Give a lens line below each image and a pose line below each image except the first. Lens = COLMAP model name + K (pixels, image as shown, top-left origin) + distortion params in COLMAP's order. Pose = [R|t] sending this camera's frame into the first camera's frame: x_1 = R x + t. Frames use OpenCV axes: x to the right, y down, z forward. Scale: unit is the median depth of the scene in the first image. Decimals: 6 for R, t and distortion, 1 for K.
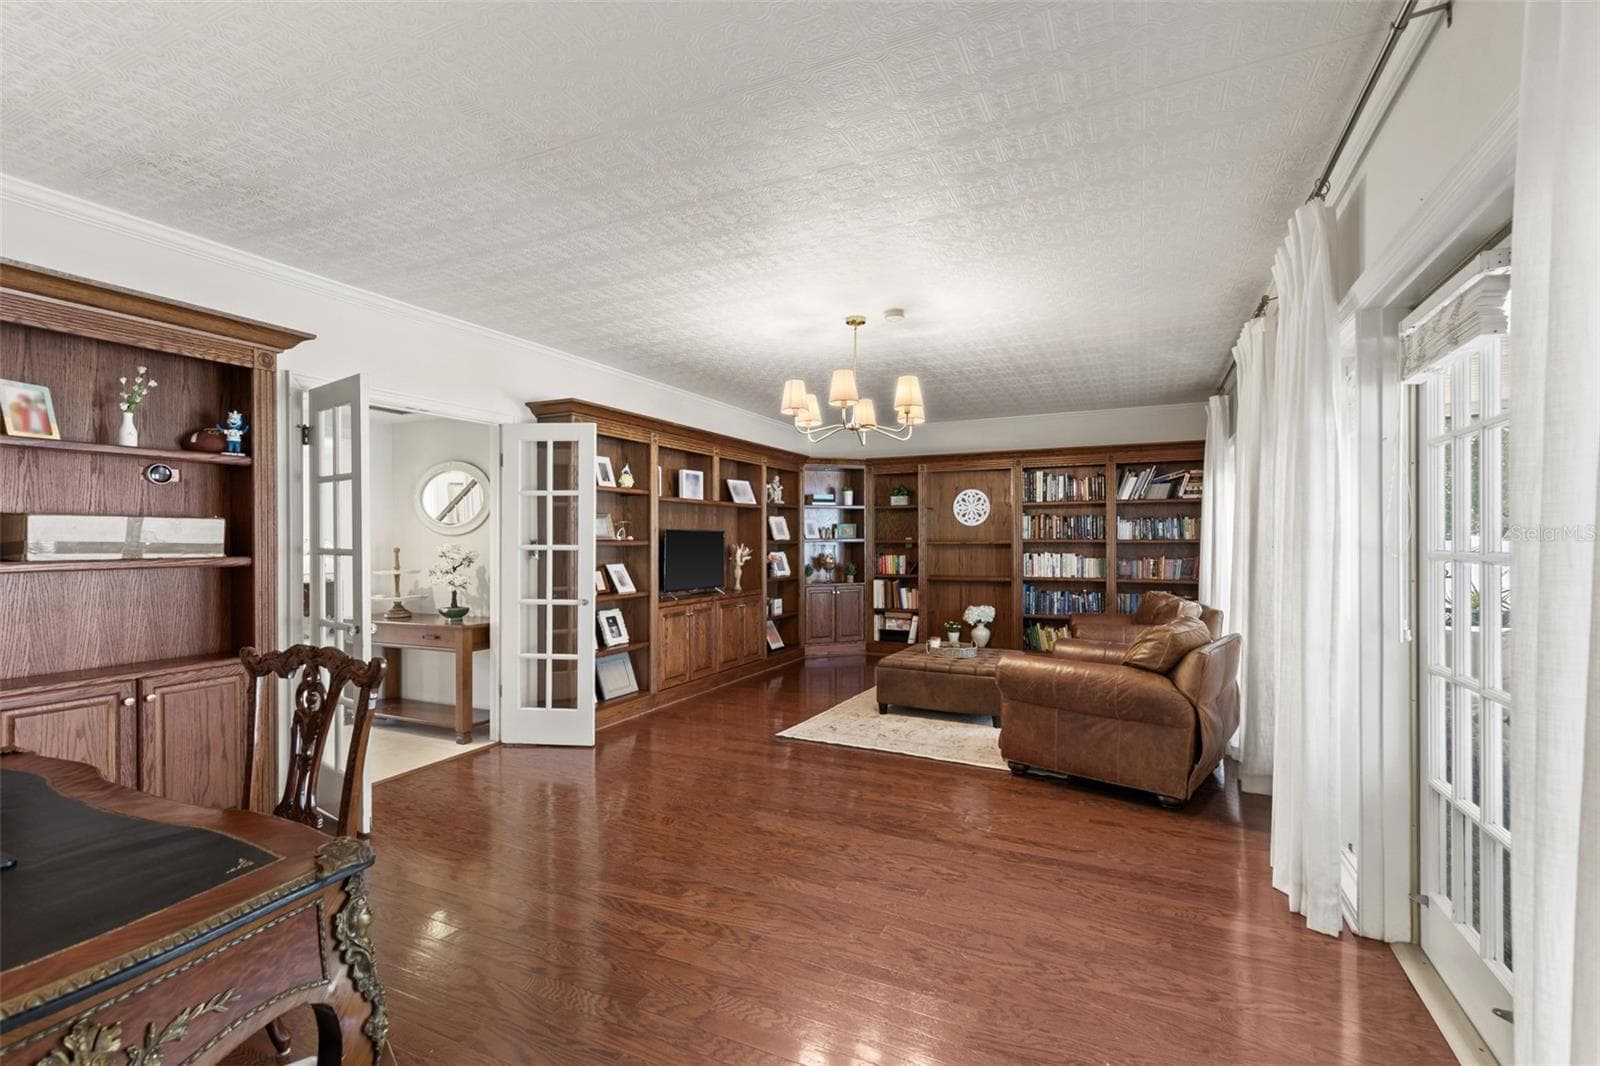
lens RADIAL K [[718.6, 0, 807.3], [0, 718.6, 534.0], [0, 0, 1]] dist [0.010474, -0.000192]
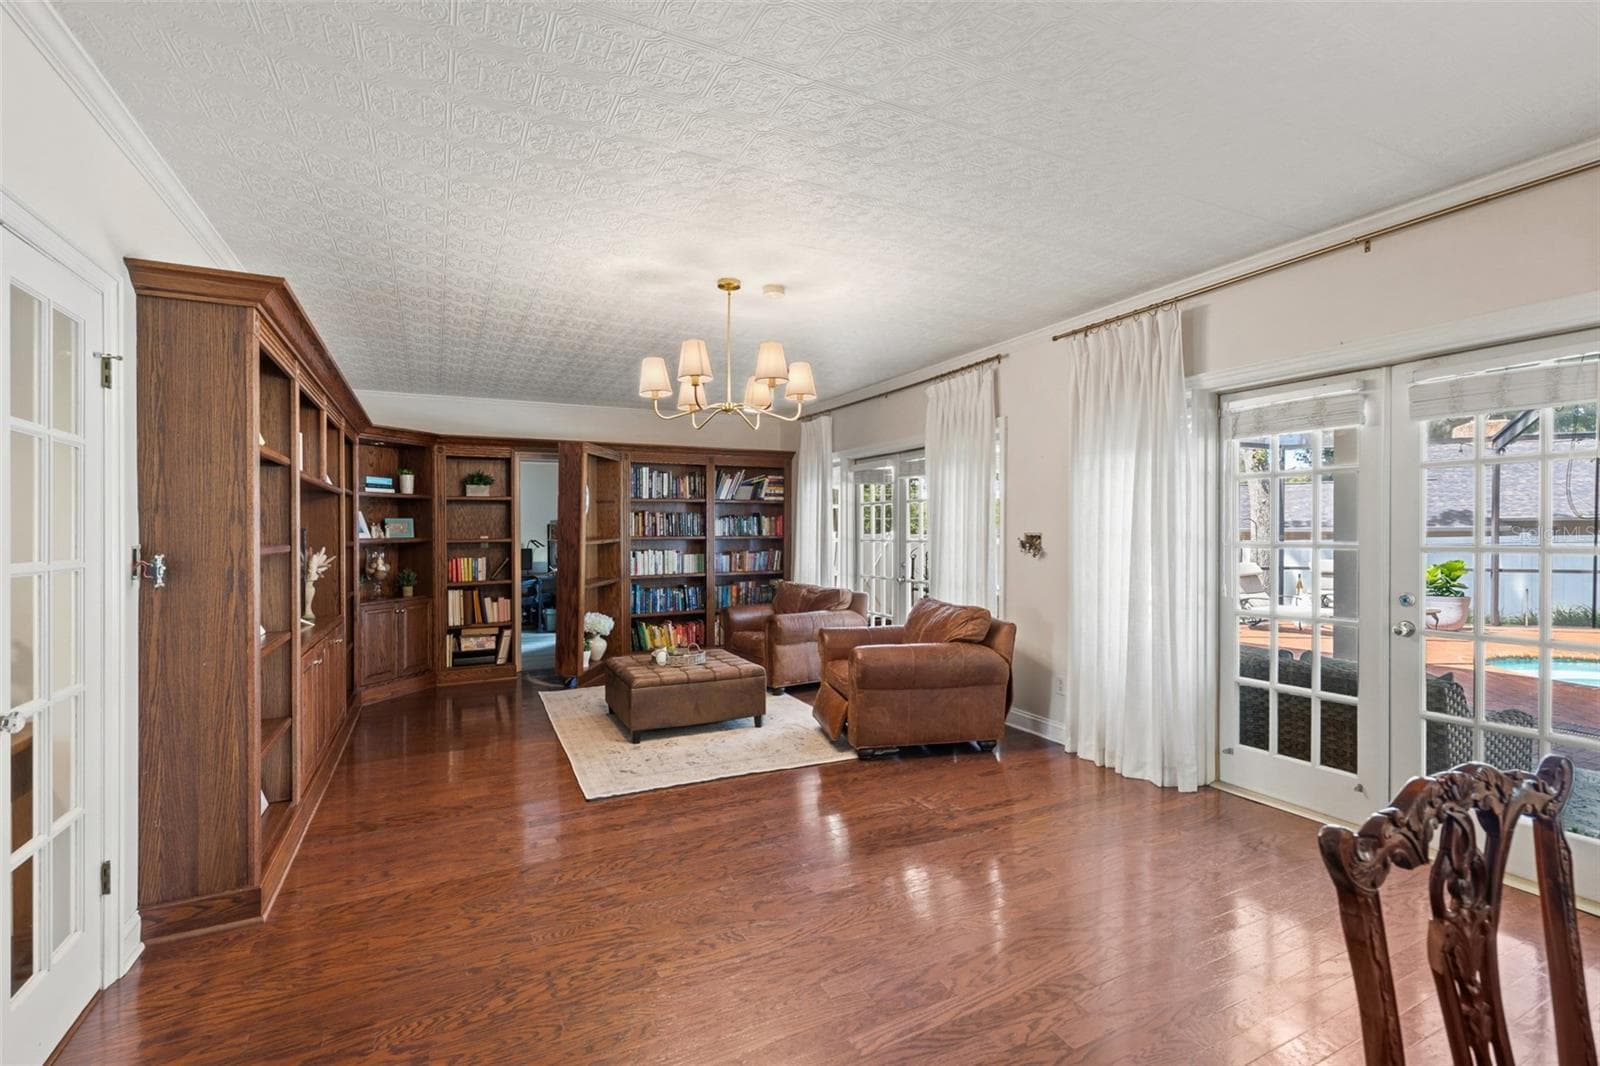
lens RADIAL K [[718.6, 0, 807.3], [0, 718.6, 534.0], [0, 0, 1]] dist [0.010474, -0.000192]
pose [[0.610106, -0.005436, 0.792301, -0.339487], [0.001507, 0.999983, 0.005700, -0.001525], [-0.792318, -0.002284, 0.610104, 0.243438]]
